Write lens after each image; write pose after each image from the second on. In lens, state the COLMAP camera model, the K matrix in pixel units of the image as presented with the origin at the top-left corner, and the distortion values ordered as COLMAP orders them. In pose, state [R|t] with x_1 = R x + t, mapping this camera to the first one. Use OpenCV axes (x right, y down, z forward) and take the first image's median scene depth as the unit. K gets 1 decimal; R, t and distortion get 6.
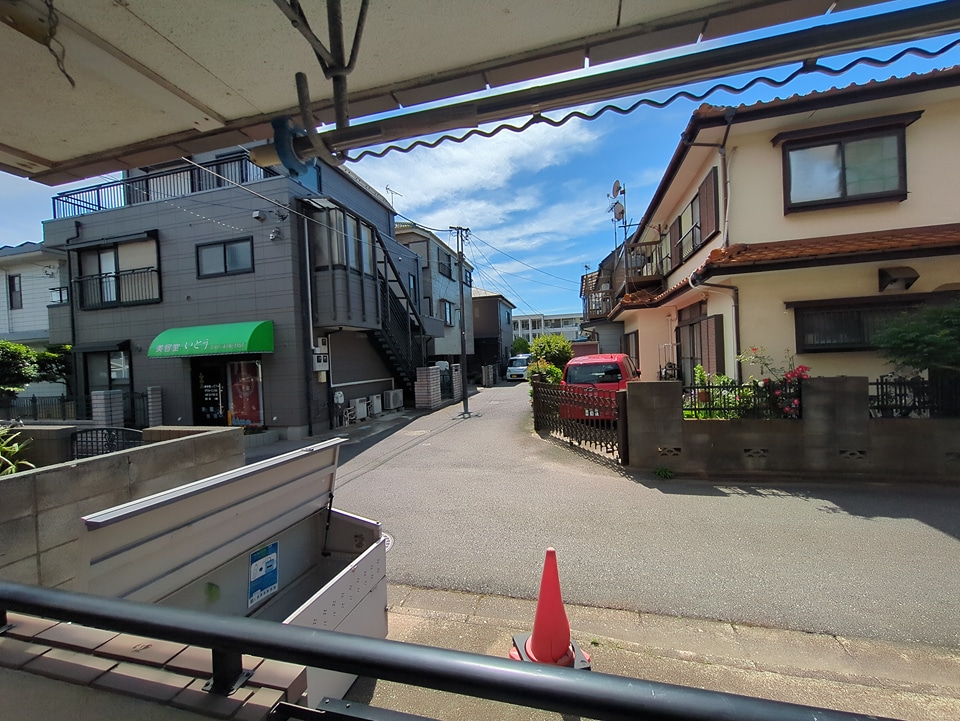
lens RADIAL K [[377.2, 0, 485.9], [0, 377.2, 359.9], [0, 0, 1]] dist [-0.006508, 0.001091]
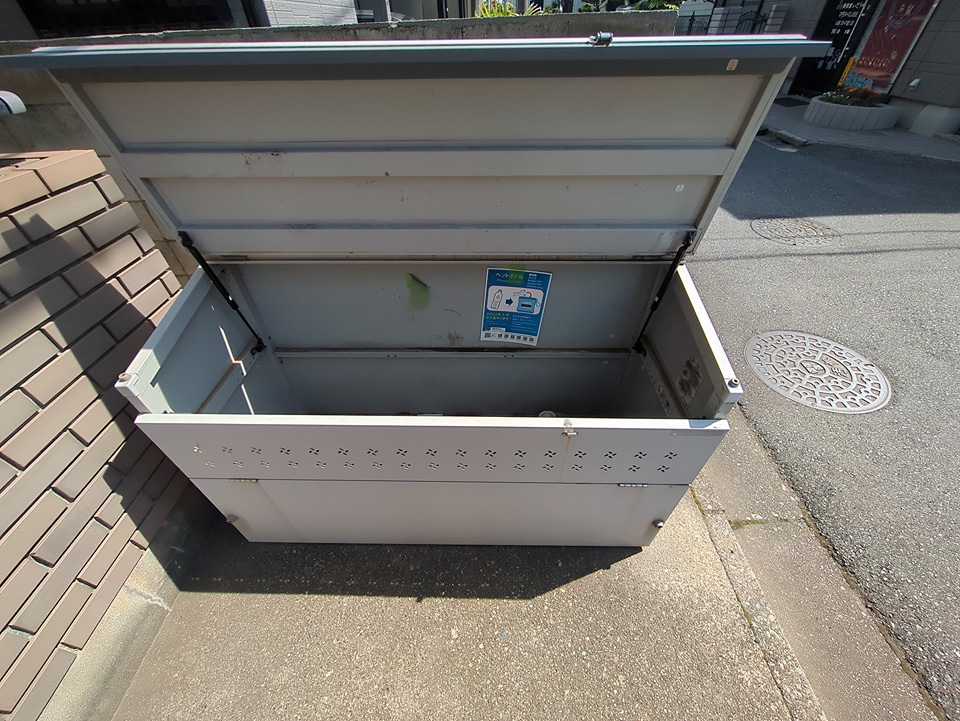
lens RADIAL K [[377.2, 0, 483.3], [0, 377.2, 362.3], [0, 0, 1]] dist [-0.006508, 0.001091]
pose [[0.229831, 0.678117, -0.698094, -0.139367], [0.013646, 0.714979, 0.699012, 0.214686], [0.973135, -0.170181, 0.155070, 0.835242]]
